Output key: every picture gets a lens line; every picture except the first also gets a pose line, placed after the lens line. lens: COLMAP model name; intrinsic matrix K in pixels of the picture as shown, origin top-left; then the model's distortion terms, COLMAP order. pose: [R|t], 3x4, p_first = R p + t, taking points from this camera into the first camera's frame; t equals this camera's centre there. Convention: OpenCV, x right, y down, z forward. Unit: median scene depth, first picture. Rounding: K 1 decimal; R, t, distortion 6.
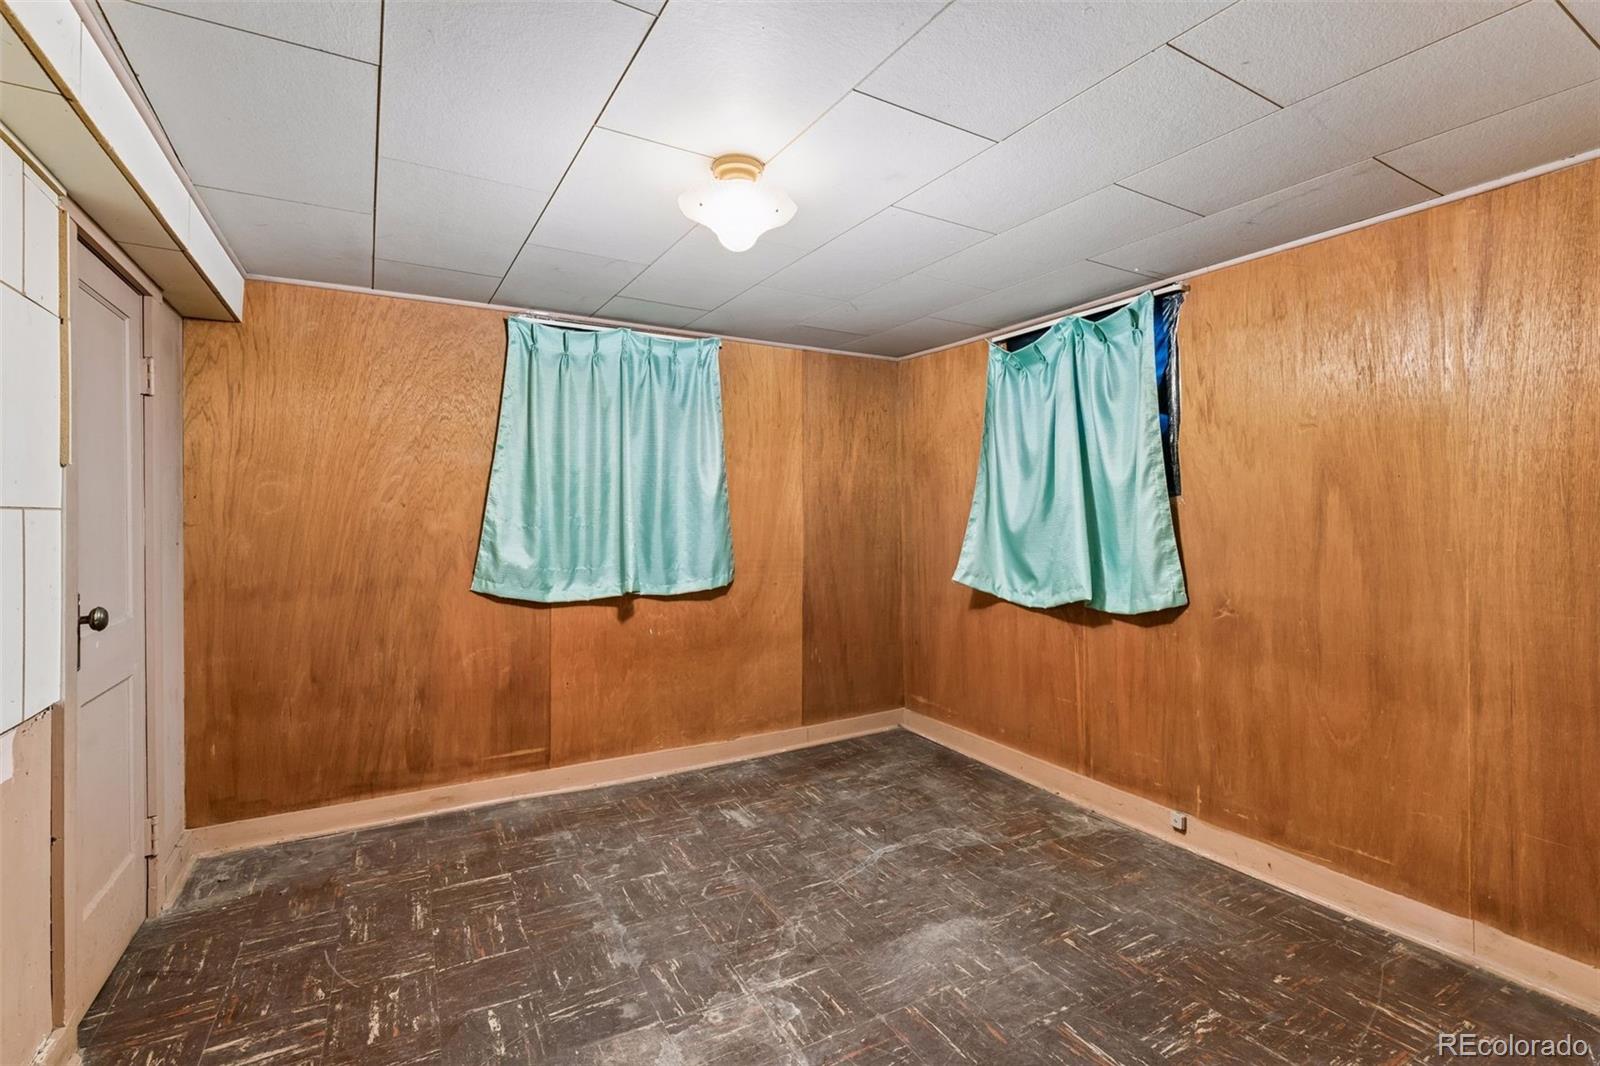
lens RADIAL K [[740.3, 0, 809.4], [0, 740.3, 504.9], [0, 0, 1]] dist [0.000989, -0.000503]
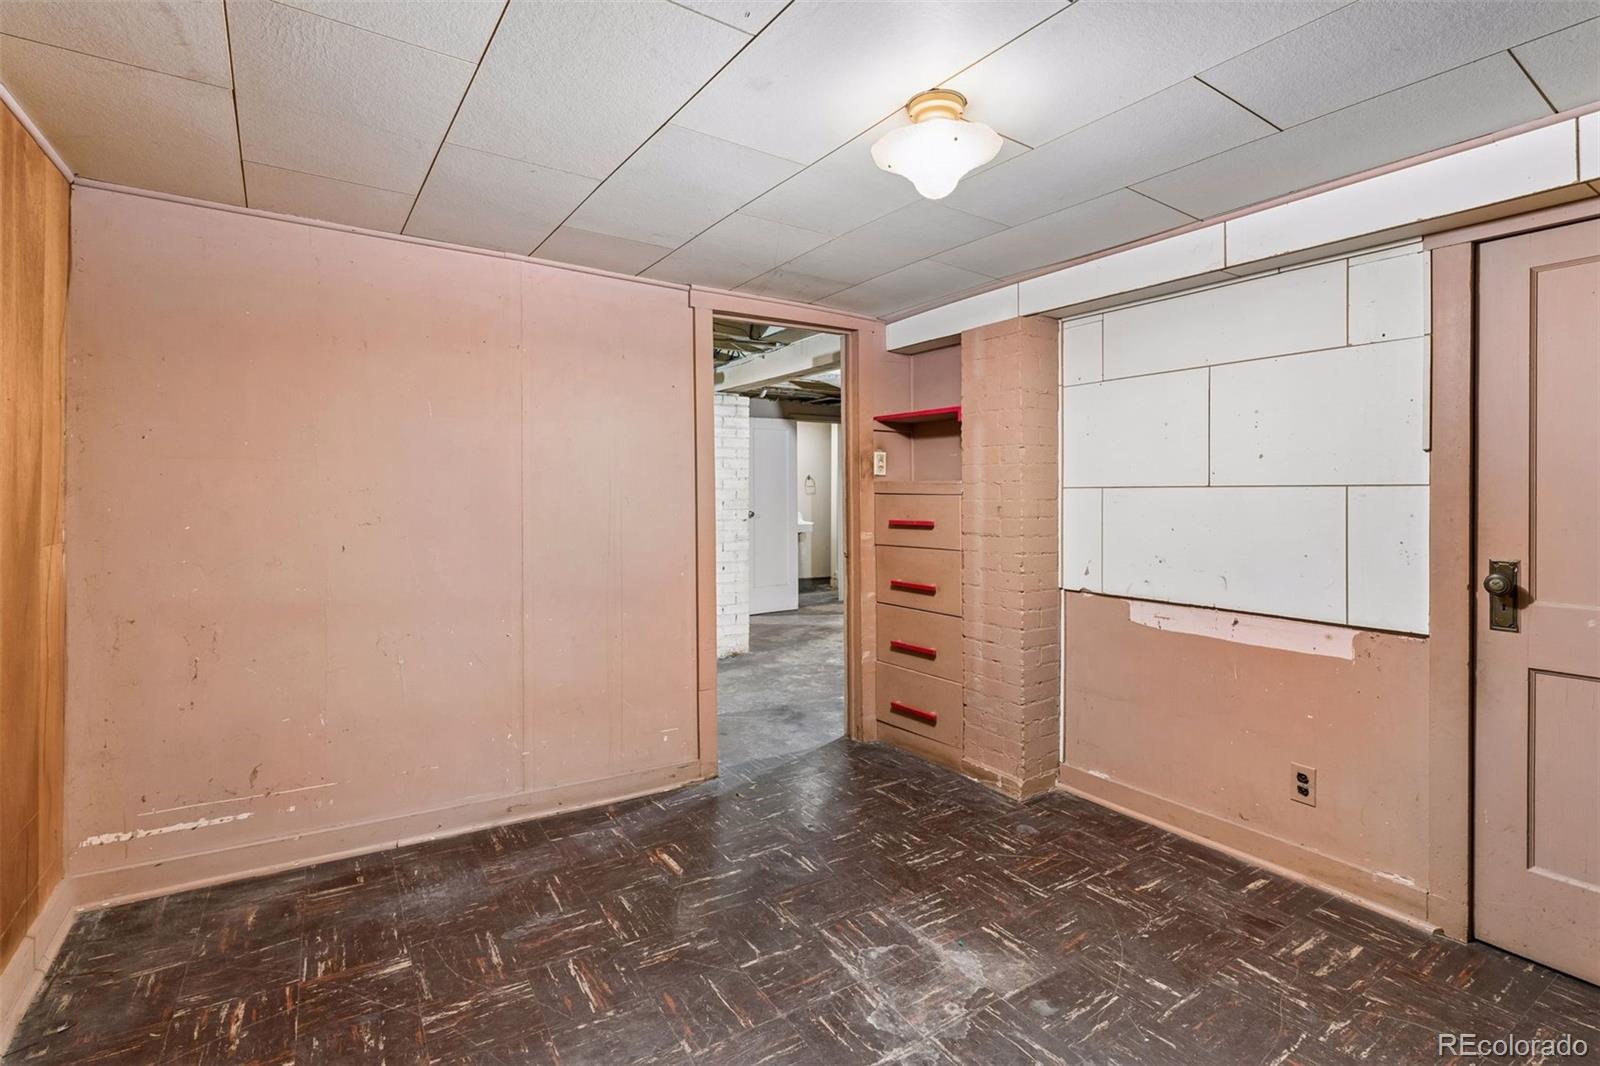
lens RADIAL K [[740.3, 0, 802.0], [0, 740.3, 518.5], [0, 0, 1]] dist [0.000989, -0.000503]
pose [[-0.998324, 0.001754, -0.057841, 0.118704], [0.000825, 0.999870, 0.016076, 0.033769], [0.057862, 0.016002, -0.998196, 1.861164]]
